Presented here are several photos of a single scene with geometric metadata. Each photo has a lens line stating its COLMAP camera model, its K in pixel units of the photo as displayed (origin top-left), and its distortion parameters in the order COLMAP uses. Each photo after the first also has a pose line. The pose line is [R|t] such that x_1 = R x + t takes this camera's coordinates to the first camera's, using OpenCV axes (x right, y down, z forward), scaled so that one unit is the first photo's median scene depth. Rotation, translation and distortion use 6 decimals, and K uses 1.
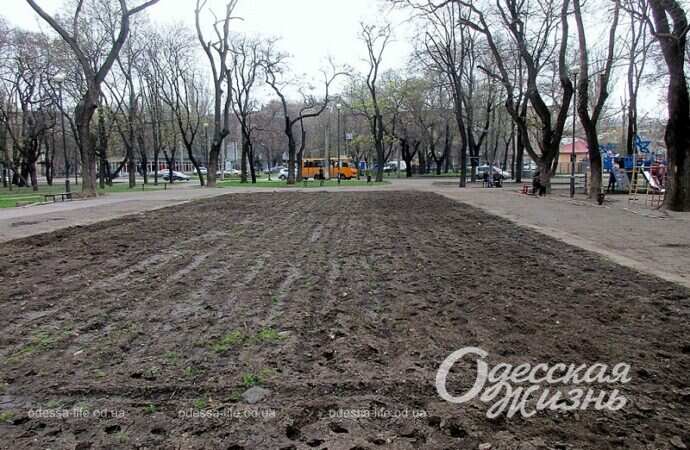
lens RADIAL K [[504.4, 0, 345.0], [0, 504.4, 225.0], [0, 0, 1]] dist [0.002737, 0.001812]
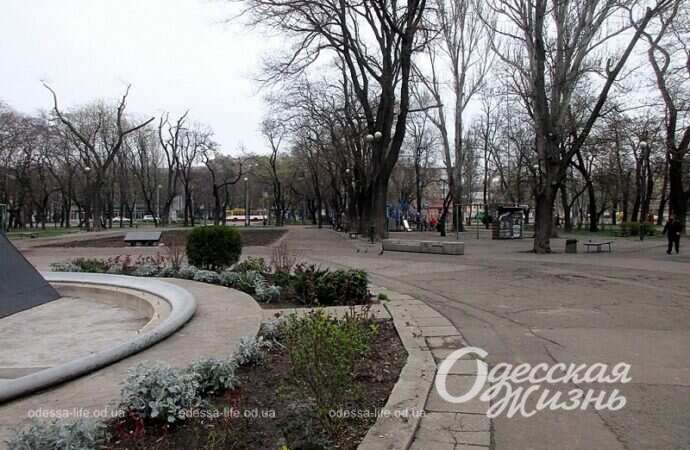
lens RADIAL K [[504.4, 0, 345.0], [0, 504.4, 225.0], [0, 0, 1]] dist [0.002737, 0.001812]
pose [[0.994609, 0.008533, 0.103340, 0.143511], [0.001596, 0.995230, -0.097543, 0.073996], [-0.103680, 0.097183, 0.989852, -0.658777]]
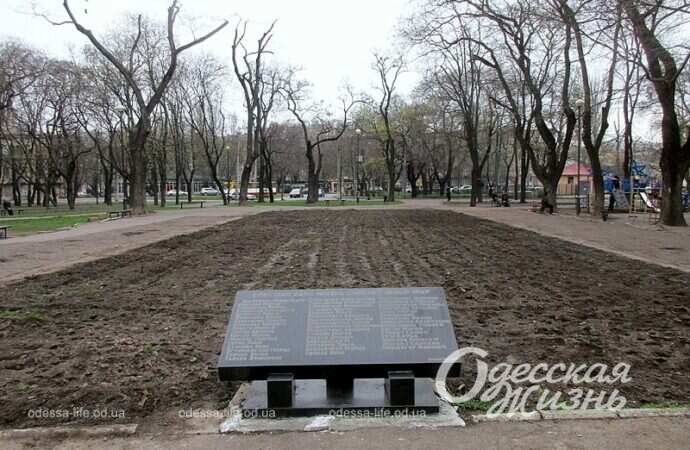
lens RADIAL K [[504.4, 0, 345.0], [0, 504.4, 225.0], [0, 0, 1]] dist [0.002737, 0.001812]
pose [[0.999961, 0.002882, 0.008391, -0.050420], [-0.002534, 0.999147, -0.041228, 0.009355], [-0.008503, 0.041205, 0.999115, -0.074959]]
